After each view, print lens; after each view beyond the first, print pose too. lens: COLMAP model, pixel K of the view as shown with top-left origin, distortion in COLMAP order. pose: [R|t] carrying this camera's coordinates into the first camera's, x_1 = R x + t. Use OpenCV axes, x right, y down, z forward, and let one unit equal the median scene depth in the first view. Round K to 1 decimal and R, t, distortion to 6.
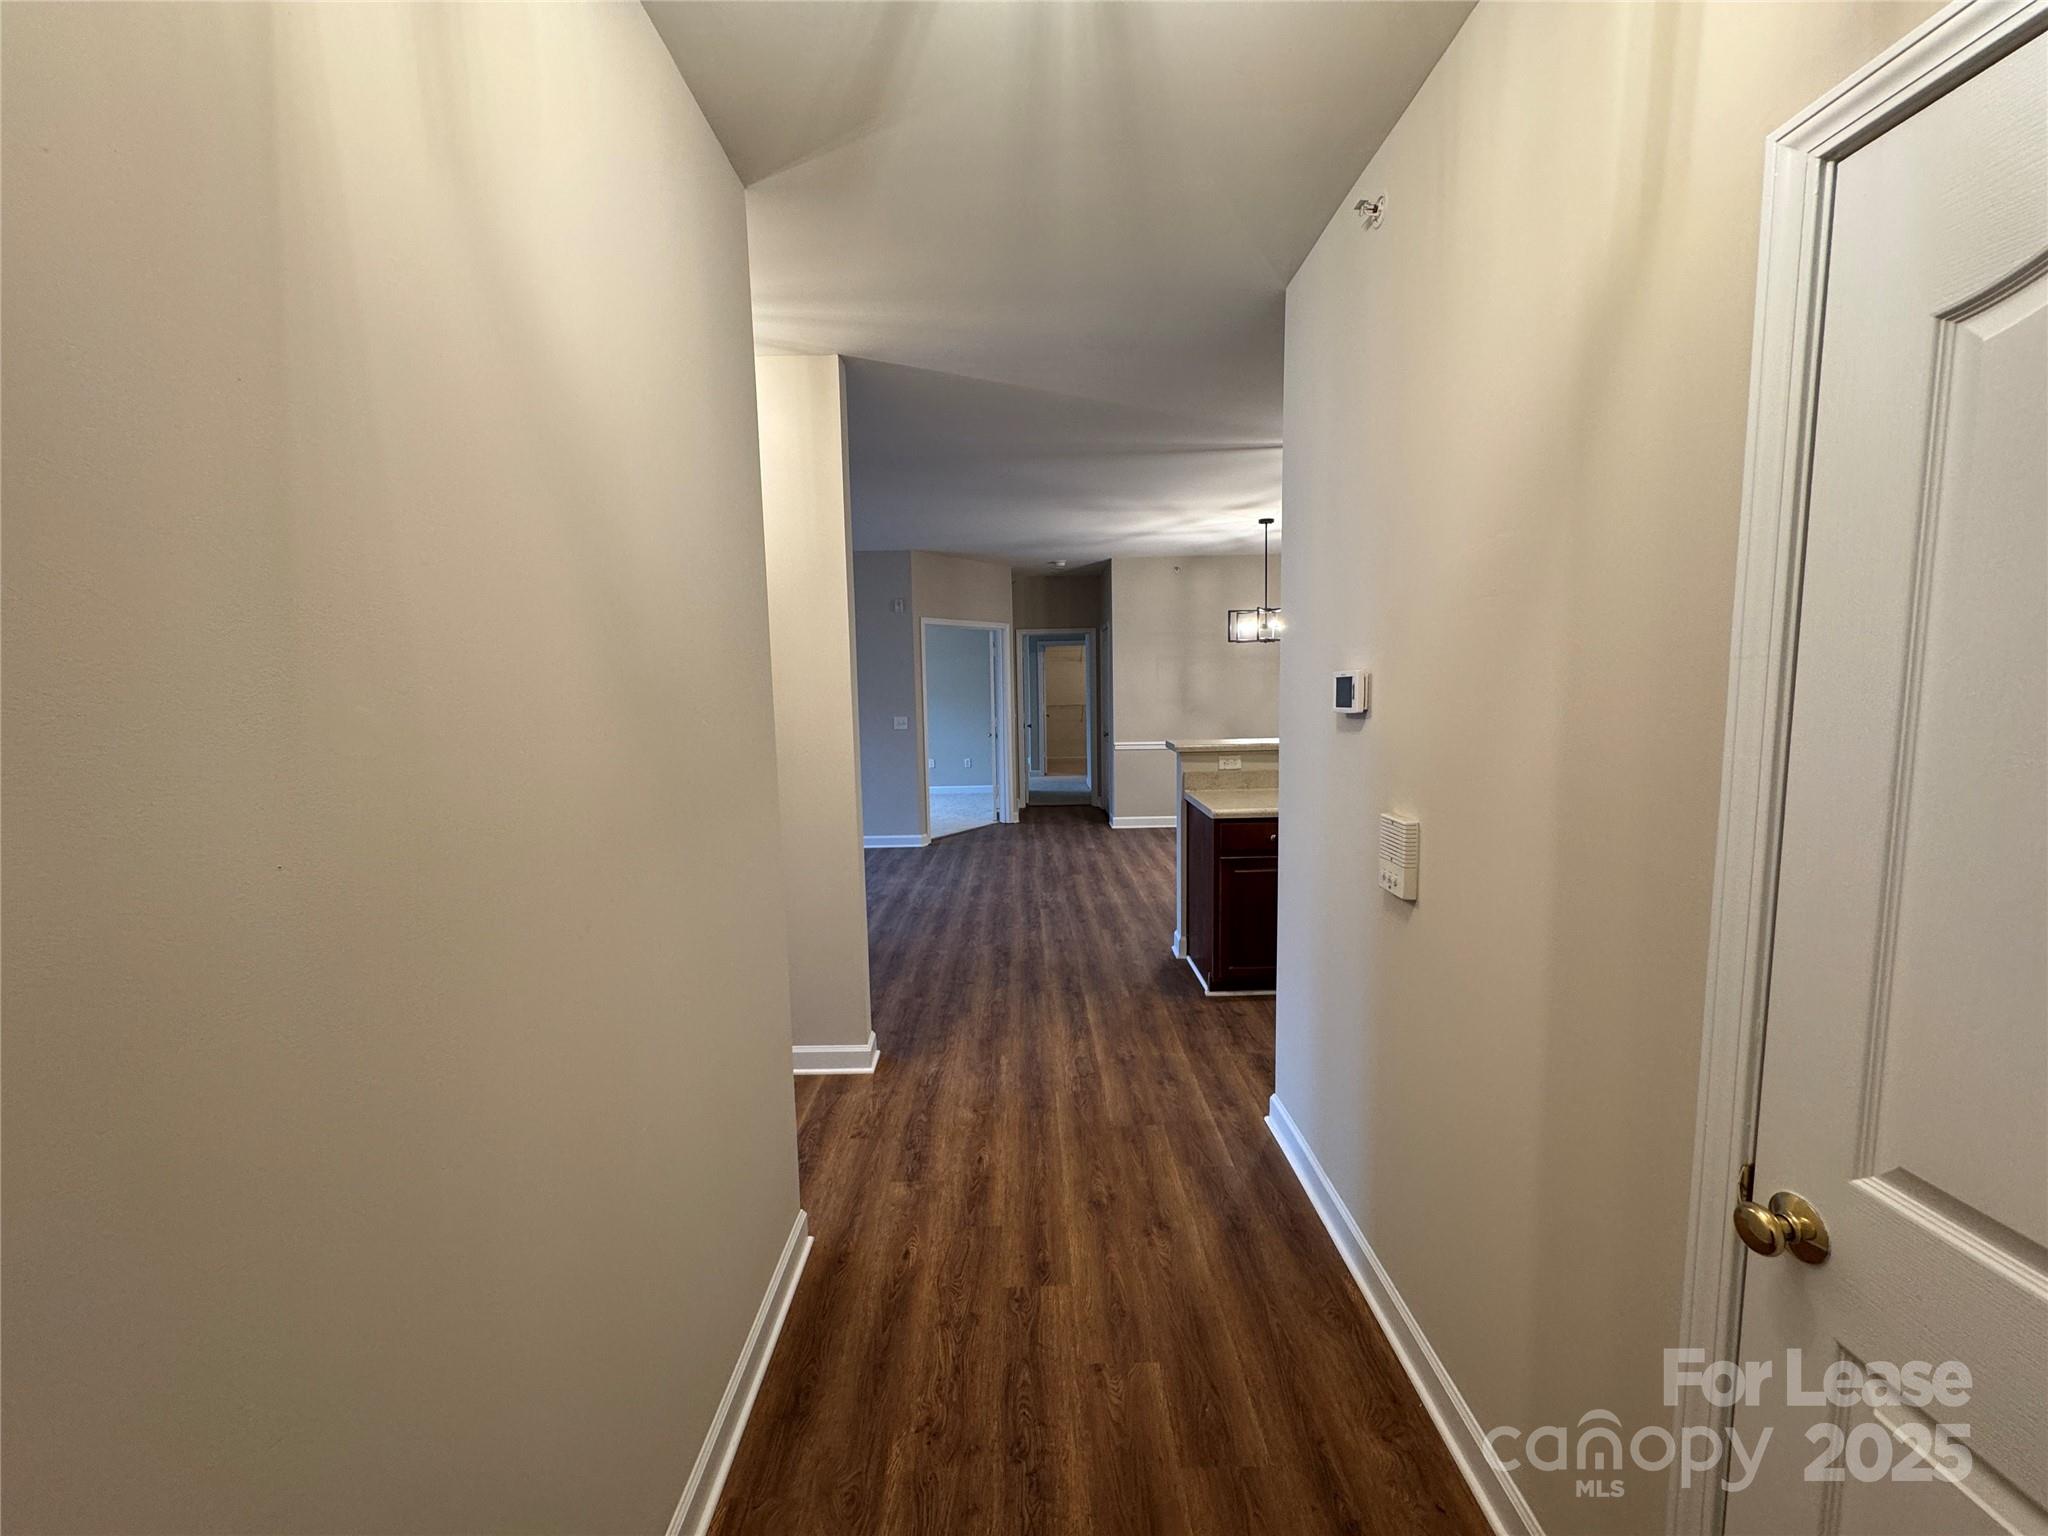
lens RADIAL K [[806.0, 0, 1016.9], [0, 806.0, 772.5], [0, 0, 1]] dist [-0.008736, 0.000337]
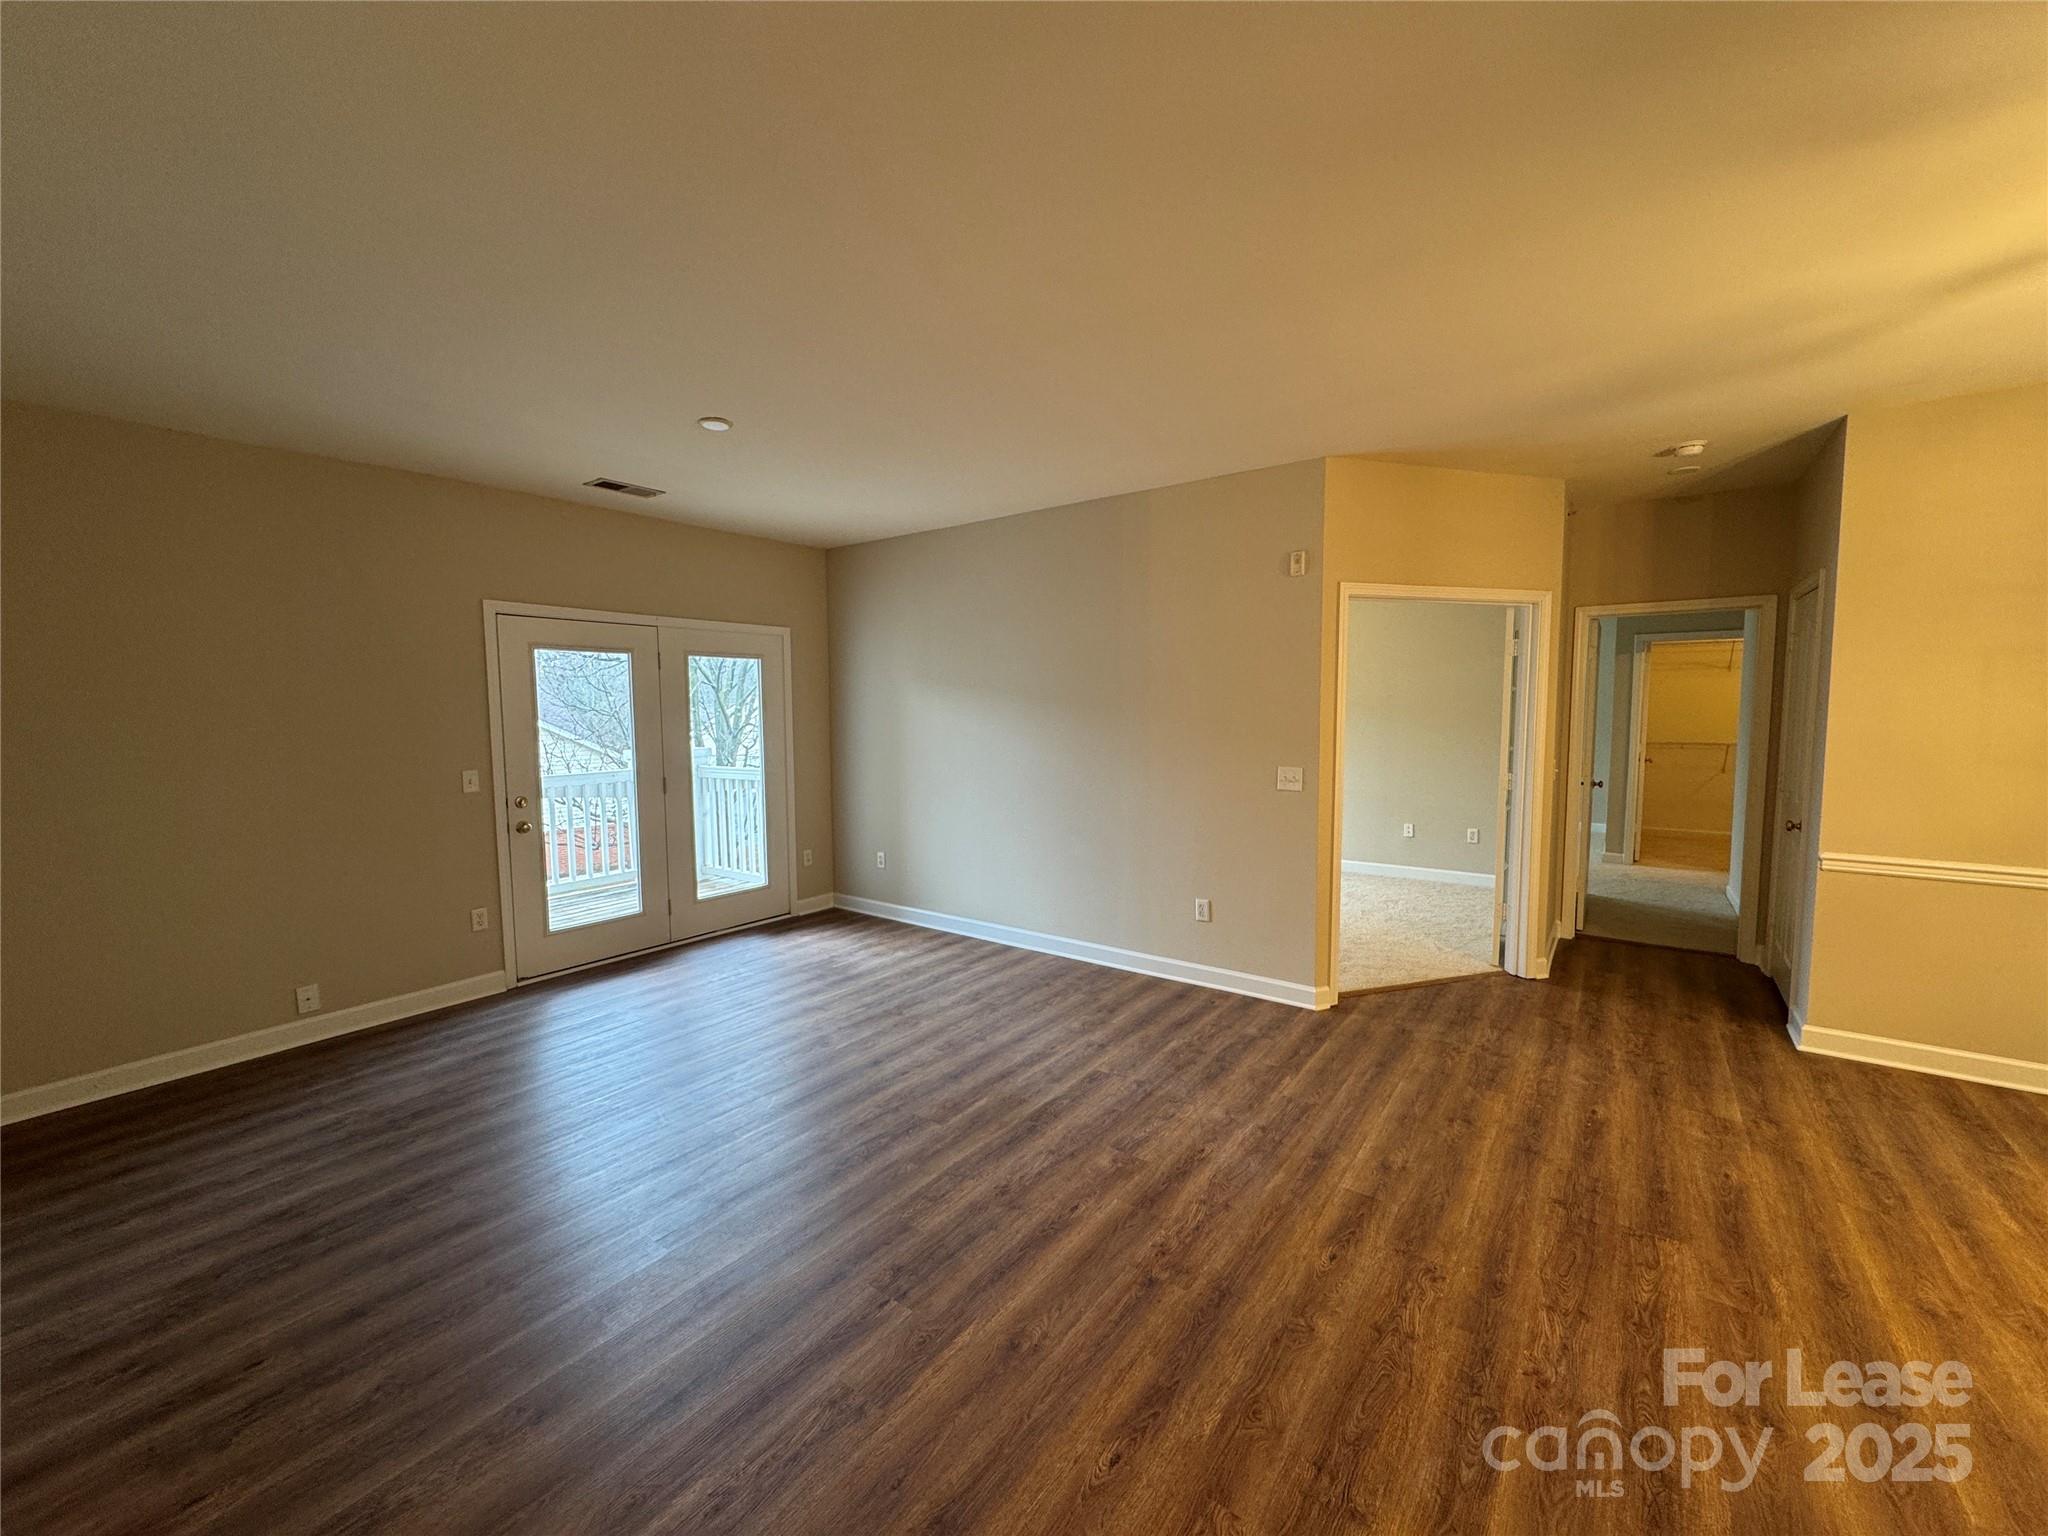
lens RADIAL K [[806.0, 0, 1016.9], [0, 806.0, 772.5], [0, 0, 1]] dist [-0.008736, 0.000337]
pose [[0.800911, 0.063593, -0.595397, 0.033637], [-0.073962, 0.997236, 0.007021, -0.057322], [0.594198, 0.038413, 0.803401, 0.464622]]
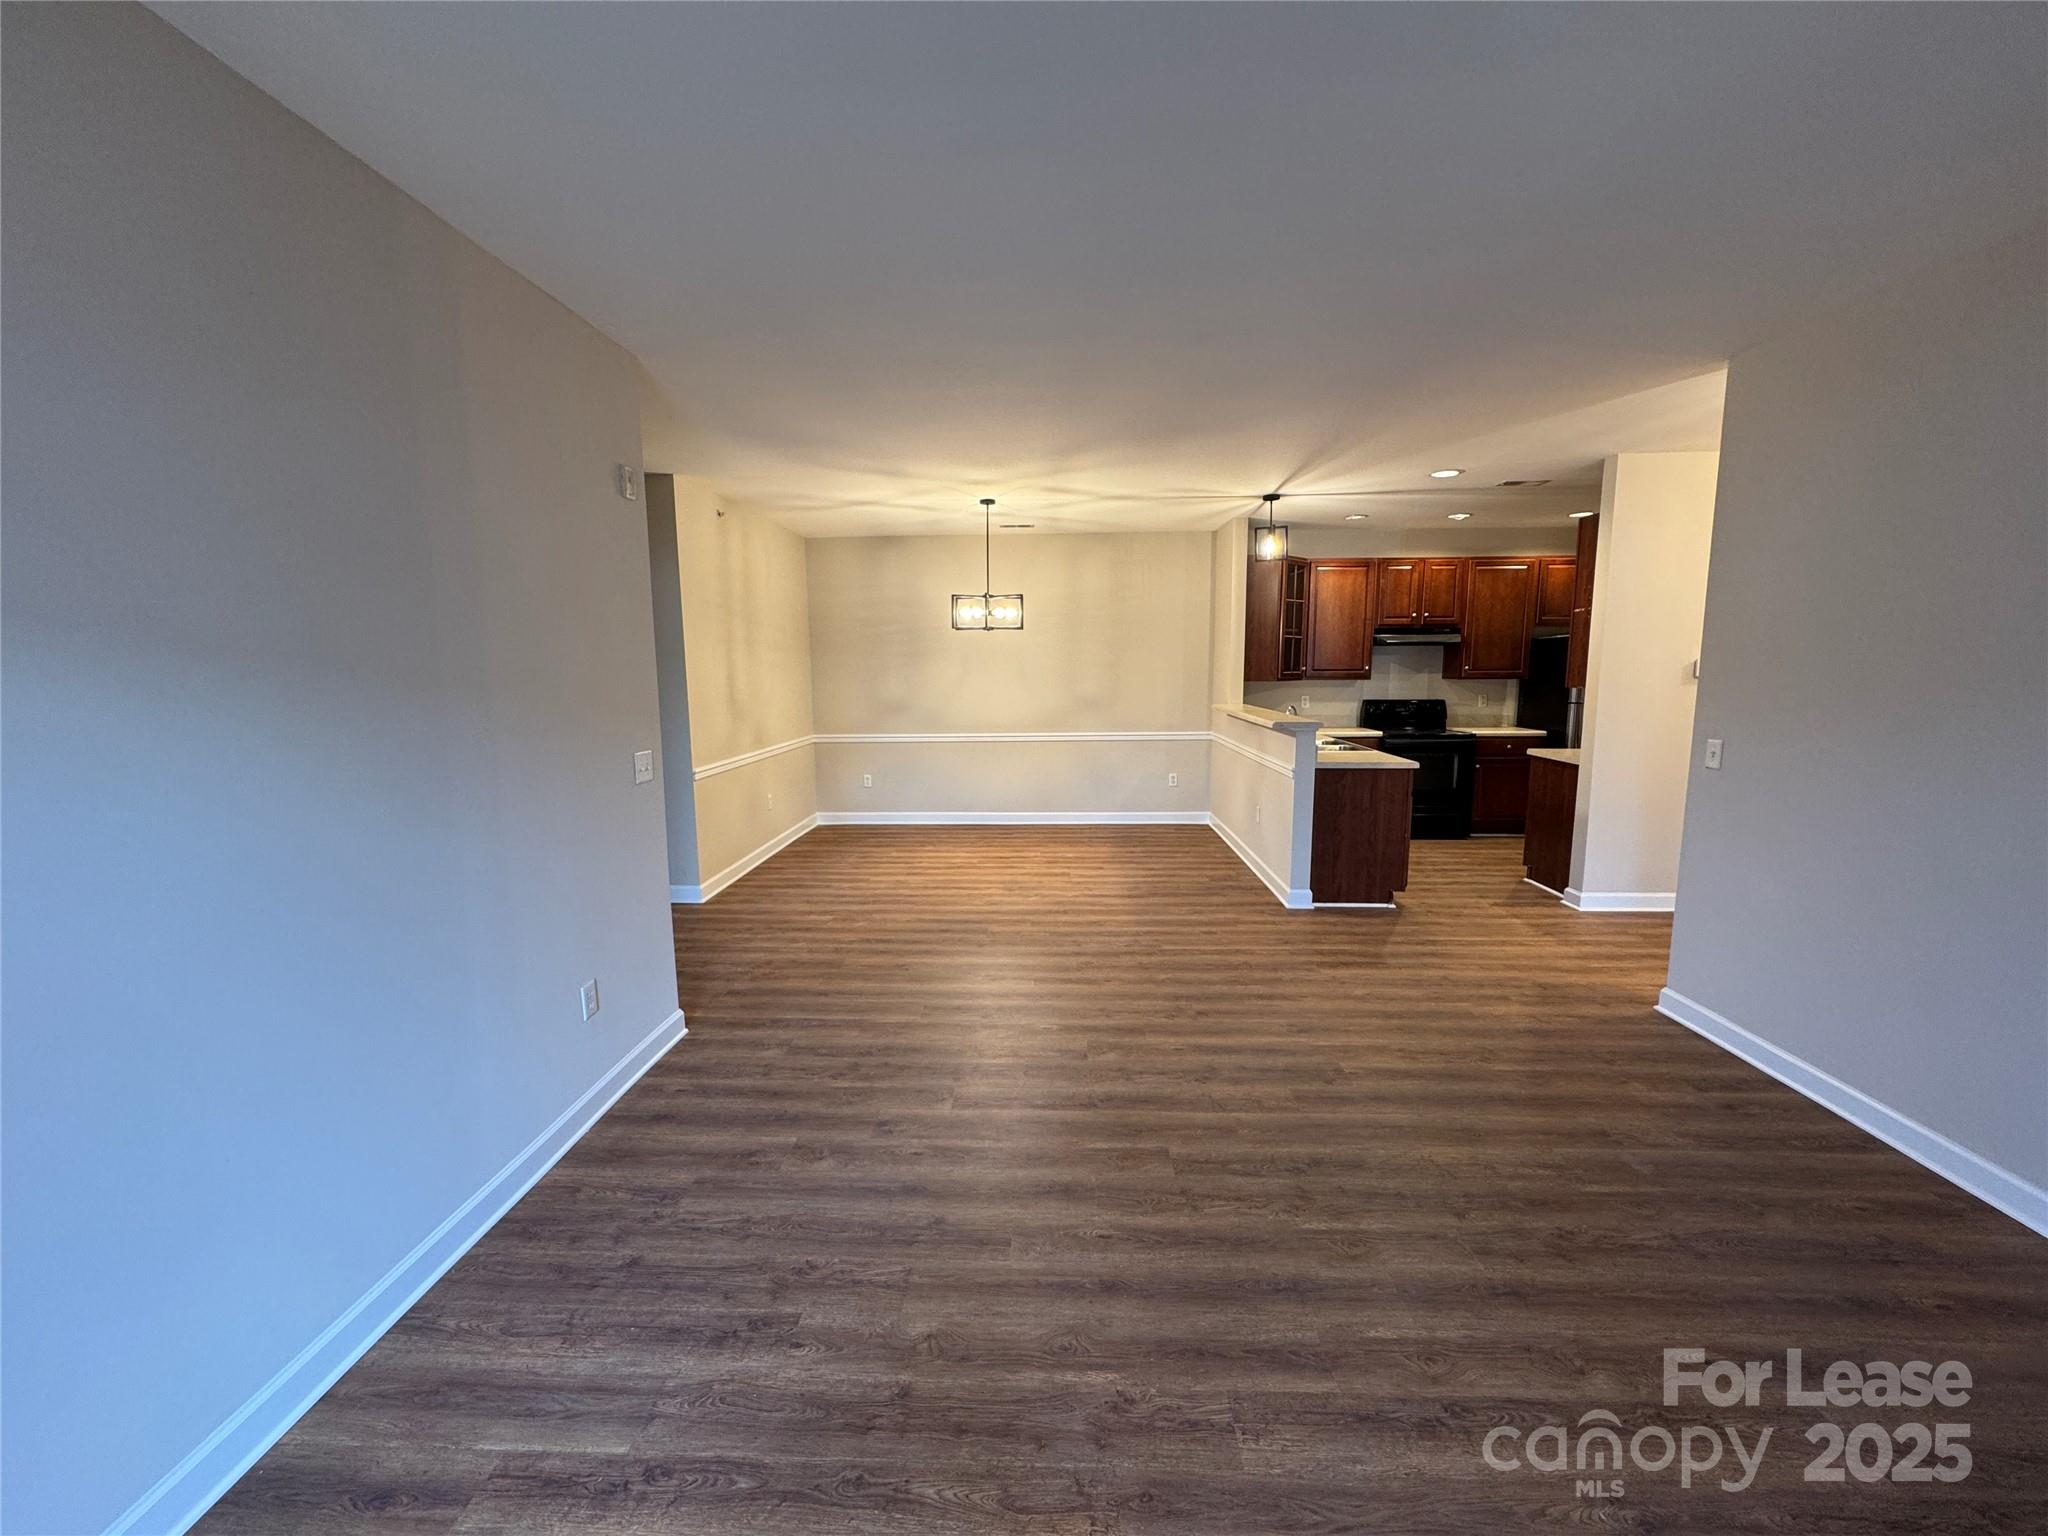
lens RADIAL K [[806.0, 0, 1016.9], [0, 806.0, 772.5], [0, 0, 1]] dist [-0.008736, 0.000337]
pose [[0.051337, -0.119764, 0.991474, -0.574584], [0.119240, 0.986417, 0.112979, -0.086910], [-0.991537, 0.112423, 0.064920, 0.805431]]
